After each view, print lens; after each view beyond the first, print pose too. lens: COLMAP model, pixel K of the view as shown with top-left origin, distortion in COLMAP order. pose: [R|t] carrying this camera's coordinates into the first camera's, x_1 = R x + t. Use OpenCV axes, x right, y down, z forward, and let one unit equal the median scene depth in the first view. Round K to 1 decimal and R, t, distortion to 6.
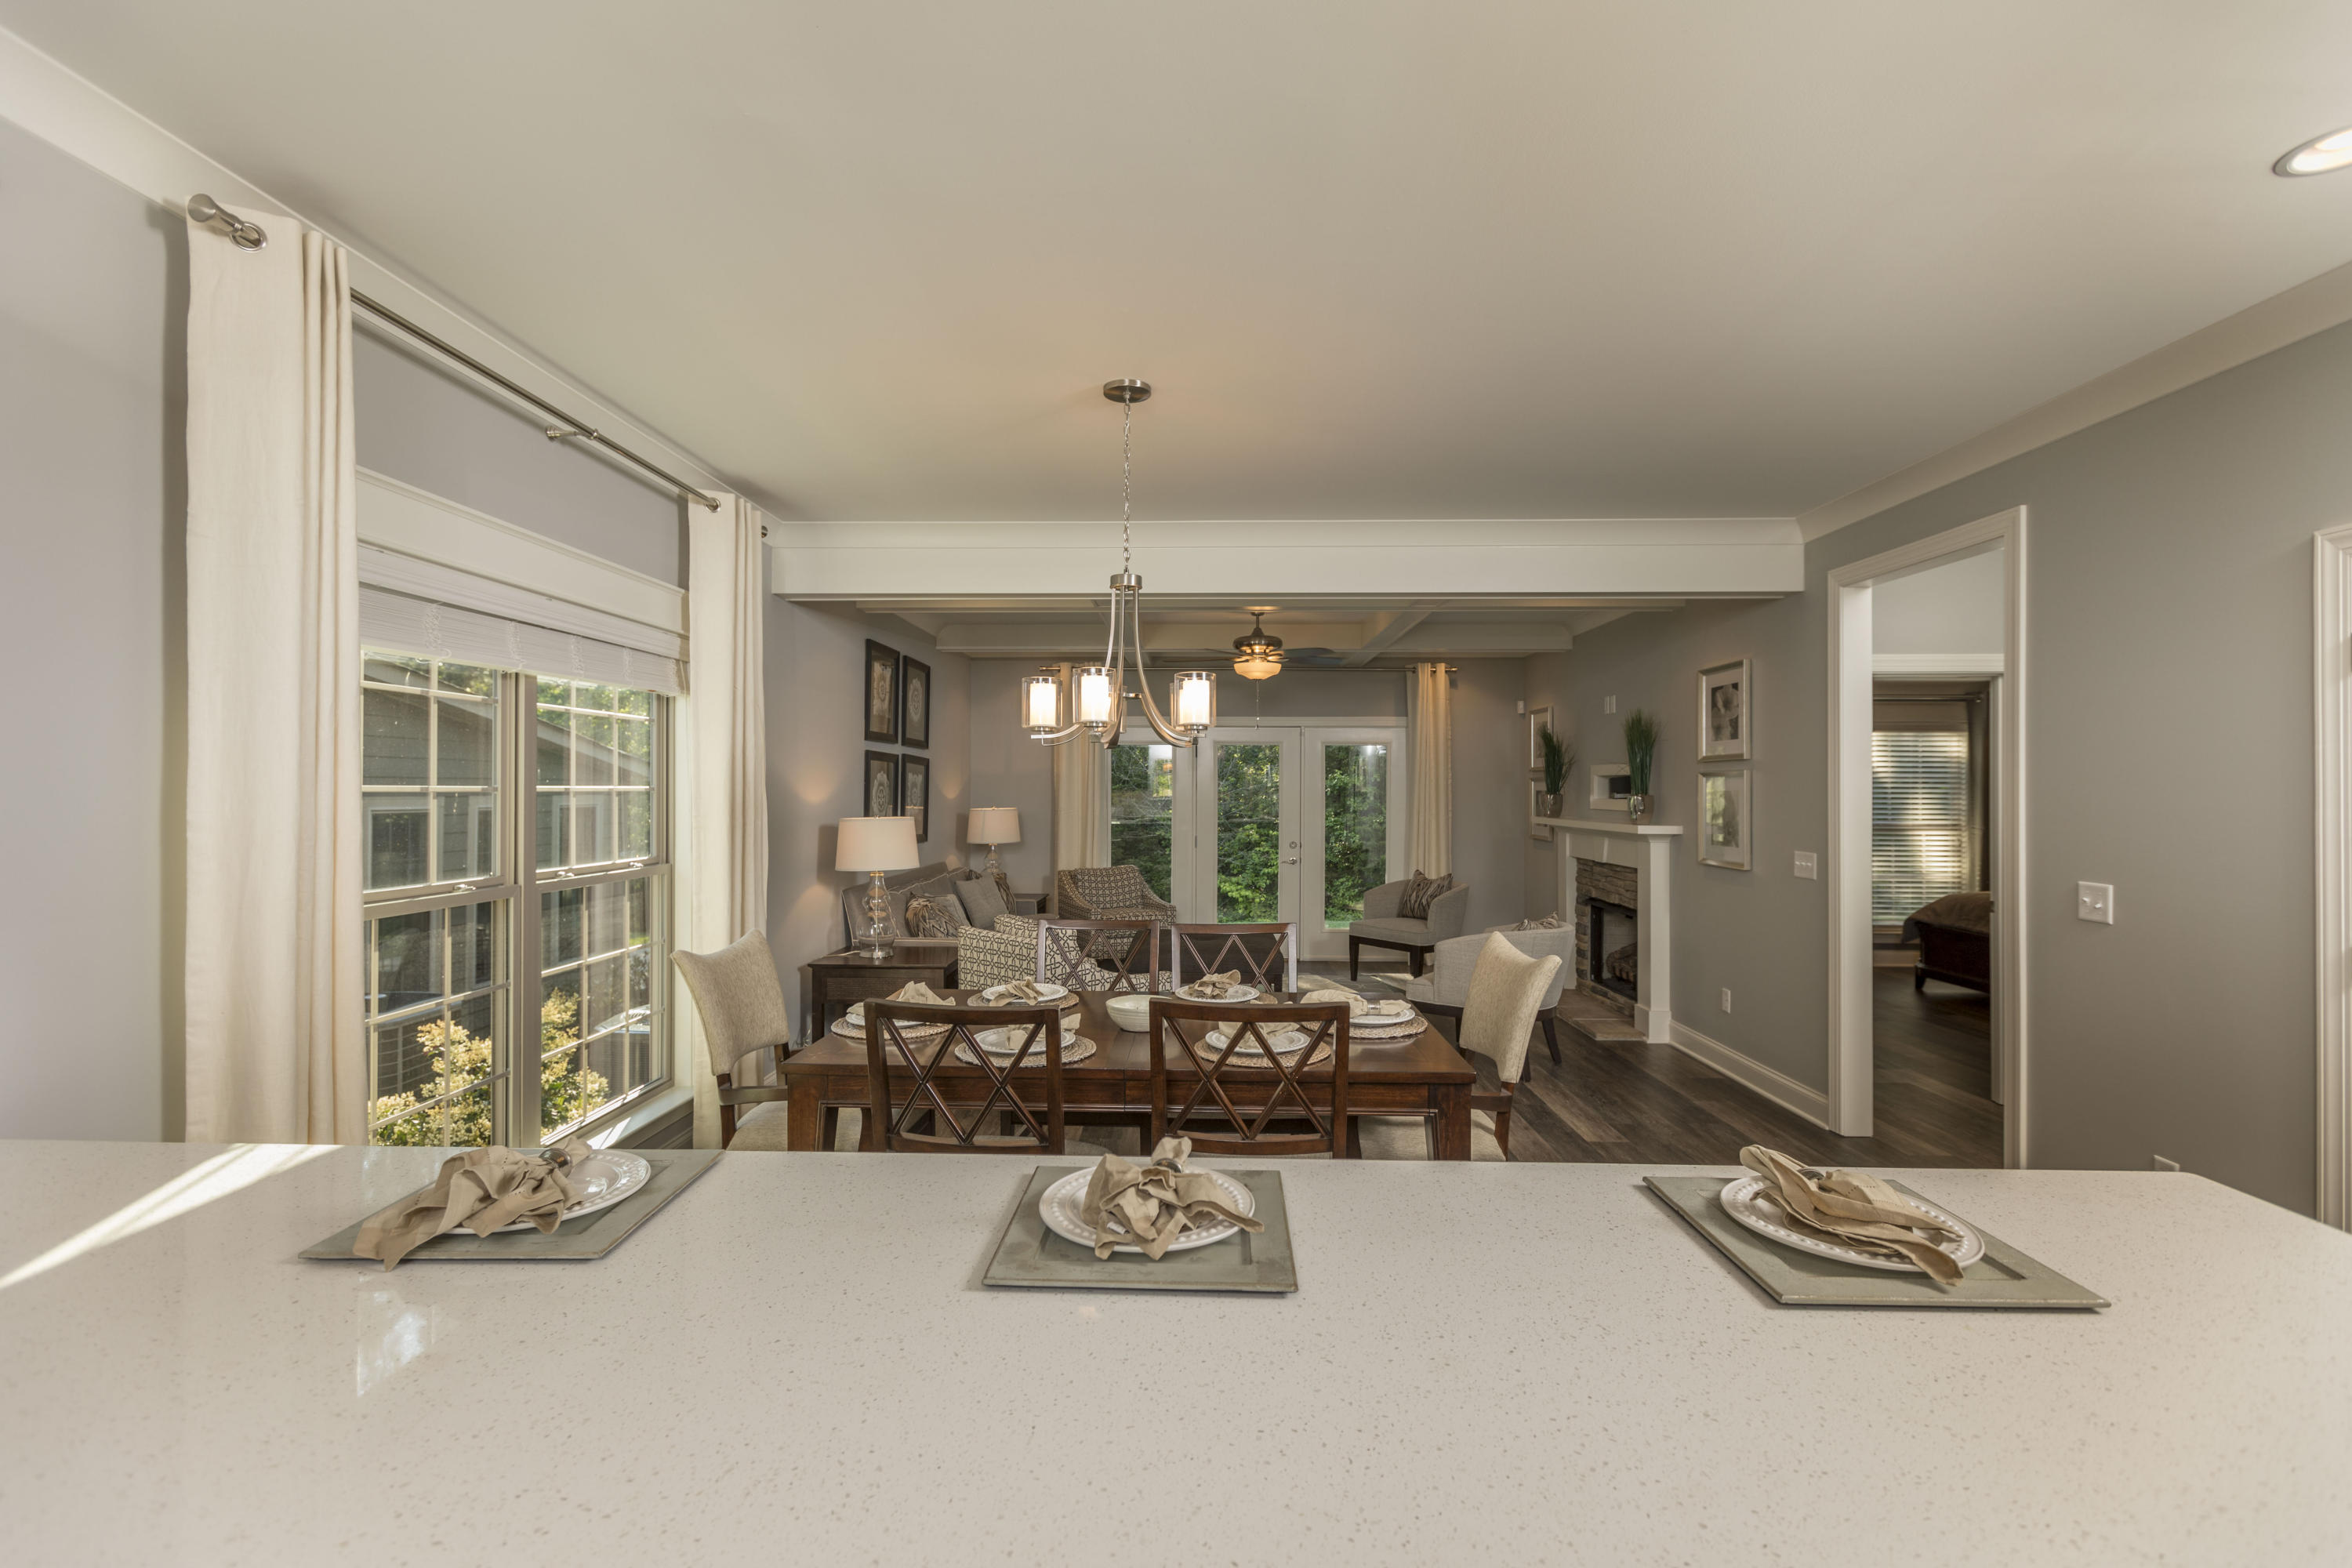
lens RADIAL K [[1043.0, 0, 1181.6], [0, 1043.0, 796.3], [0, 0, 1]] dist [0.000129, -0.002321]
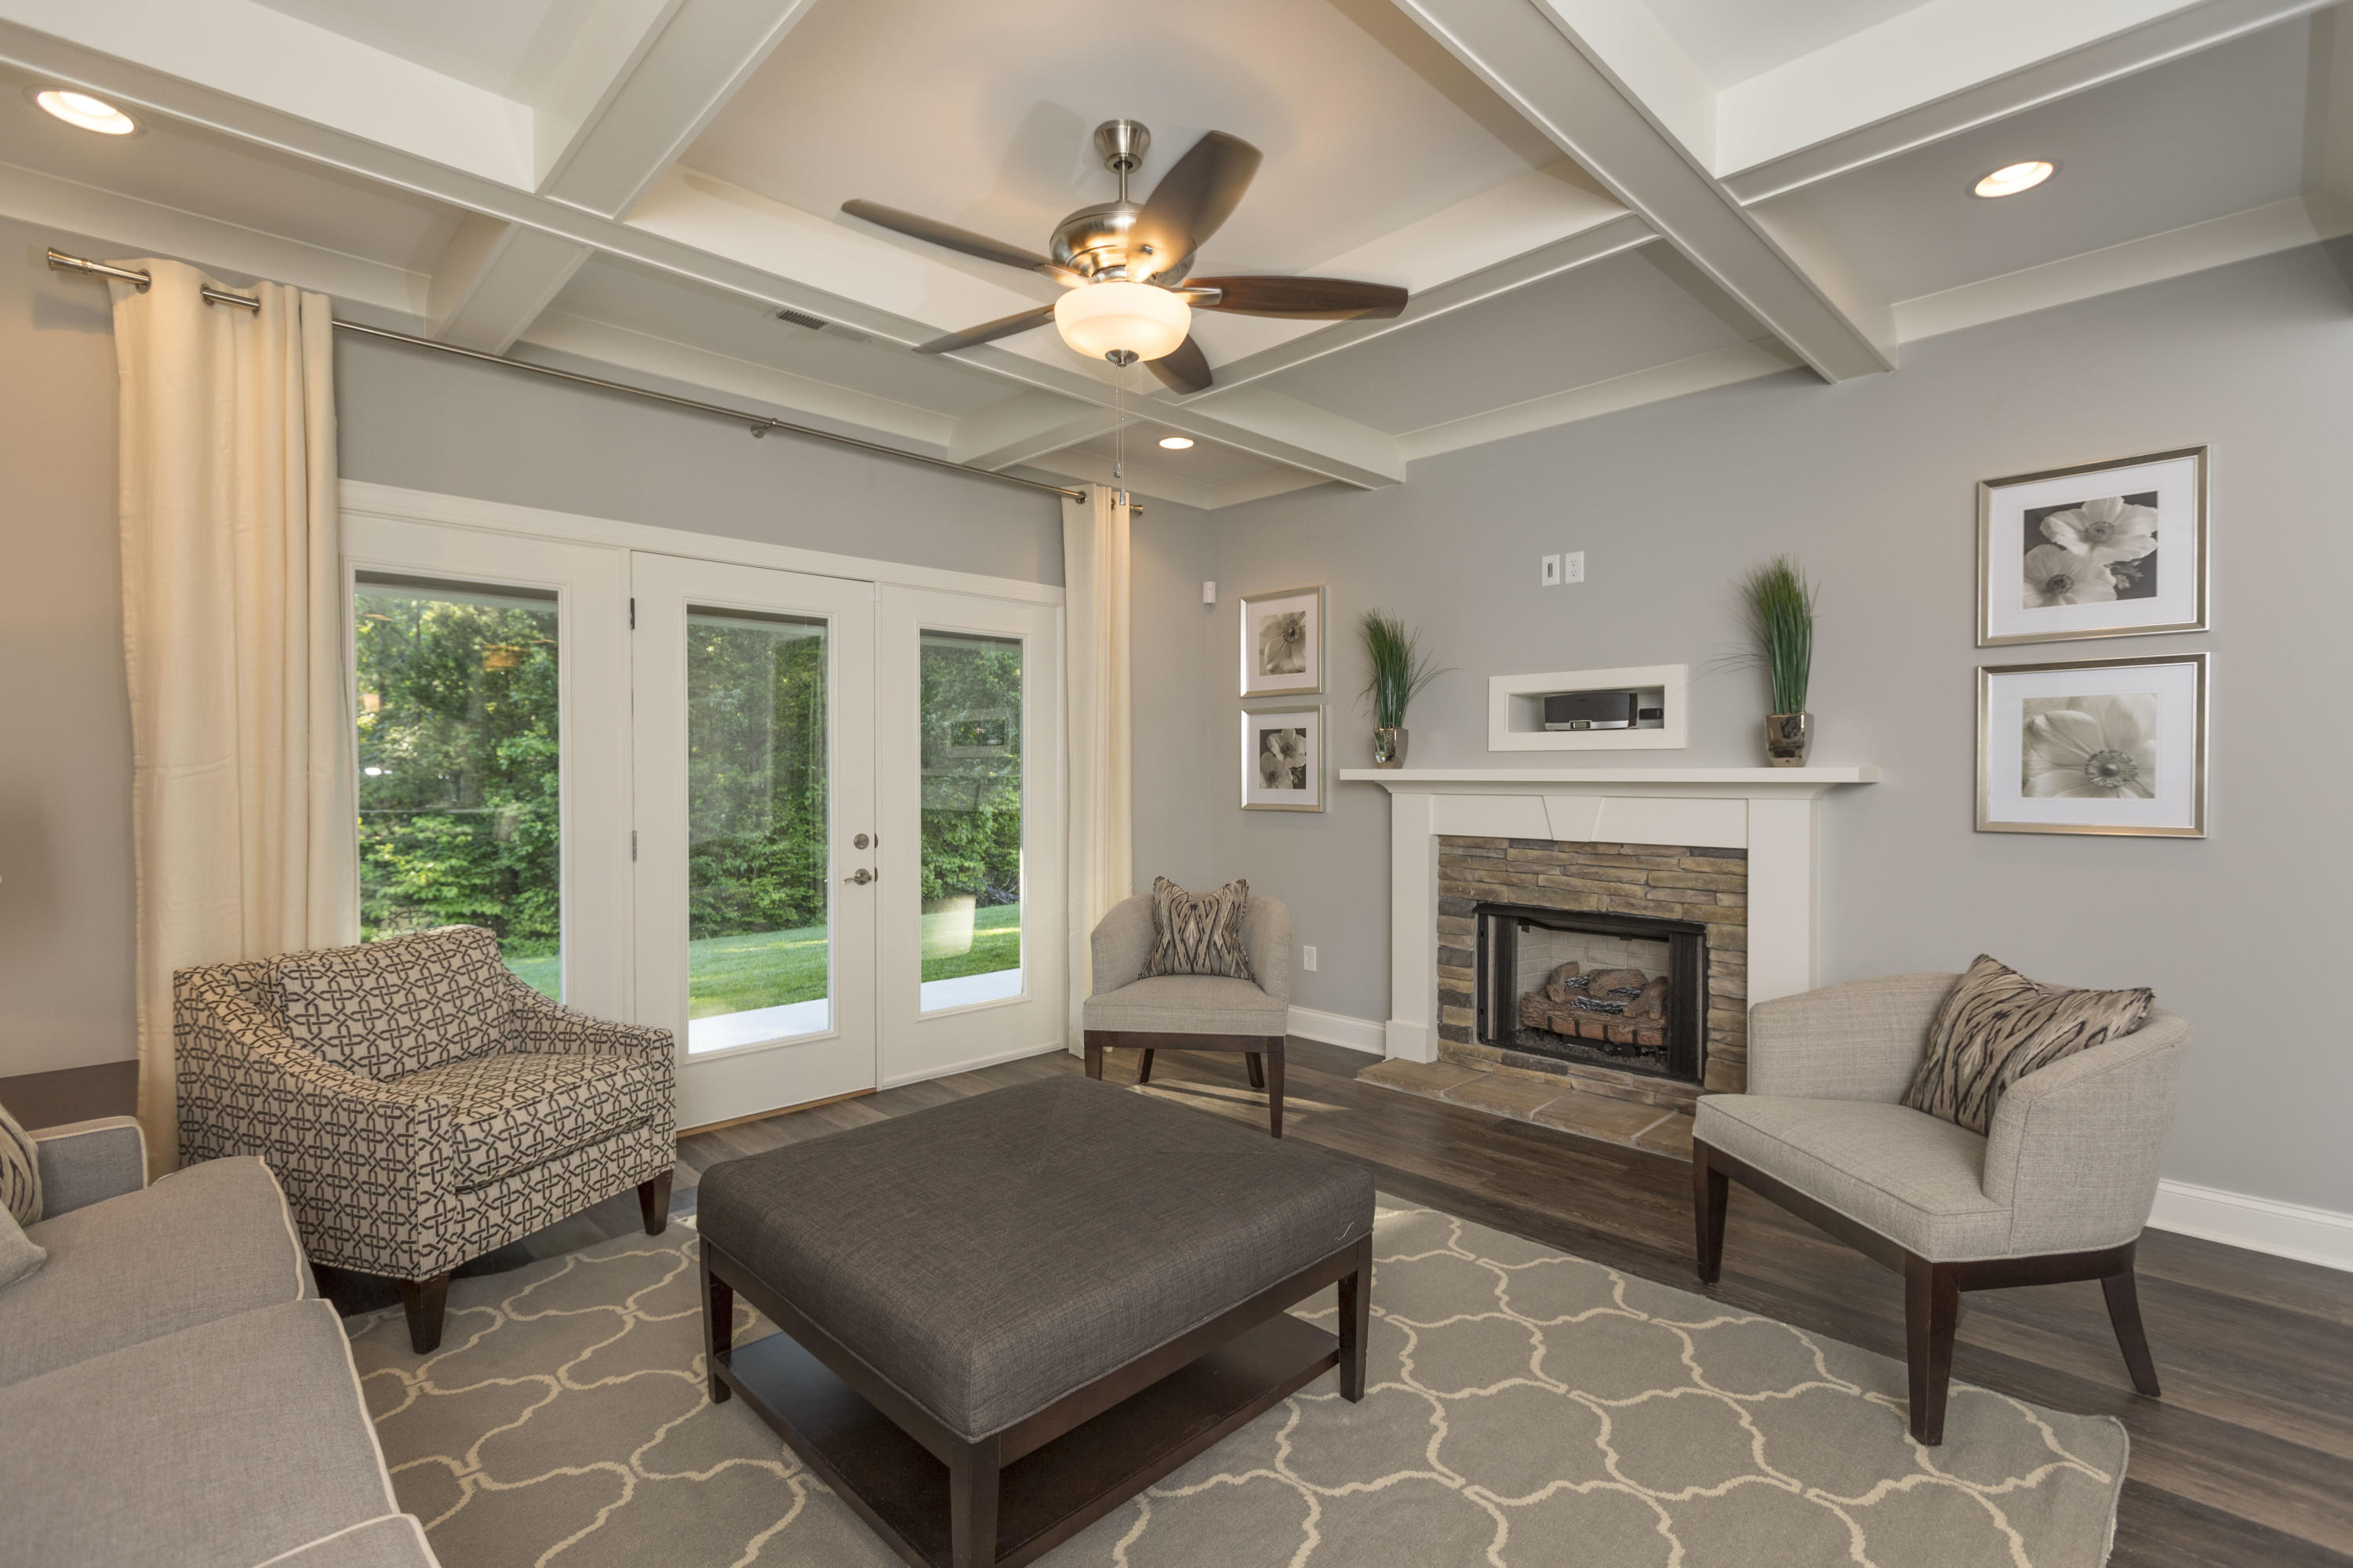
lens RADIAL K [[1043.4, 0, 1173.7], [0, 1043.4, 786.5], [0, 0, 1]] dist [0.000129, -0.002321]
pose [[0.699973, -0.015523, 0.714001, -0.148224], [0.008040, 0.999872, 0.013856, 0.022595], [-0.714124, -0.003958, 0.700008, 0.700831]]
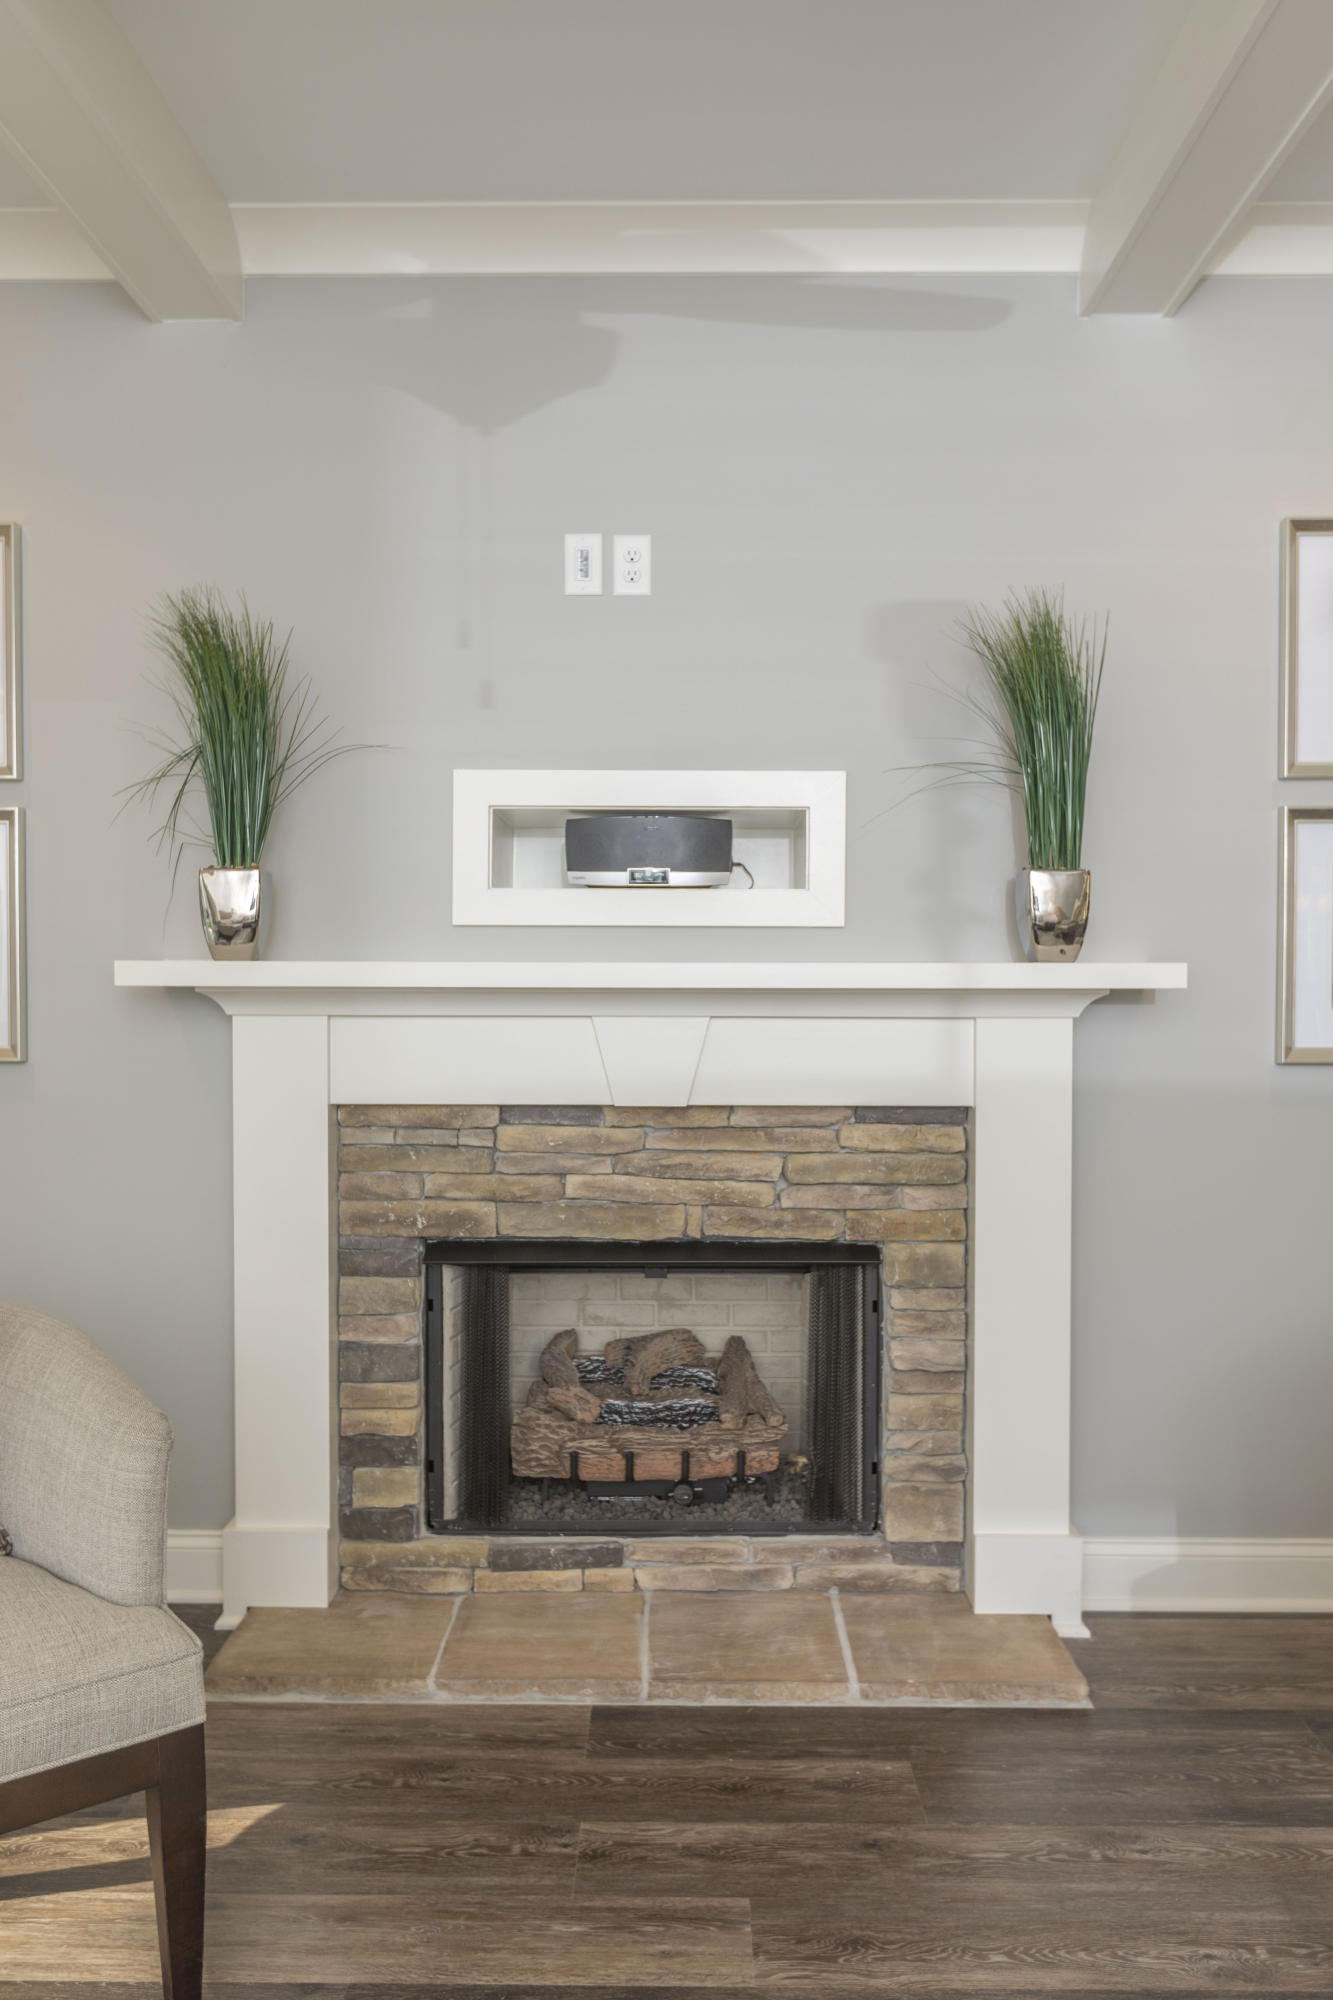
lens RADIAL K [[1493.2, 0, 664.9], [0, 1493.2, 1005.0], [0, 0, 1]] dist [-0.002072, 0.007946]
pose [[-0.002903, -0.029594, 0.999558, -0.012123], [0.002051, 0.999560, 0.029600, 0.022063], [-0.999994, 0.002136, -0.002841, 0.921432]]
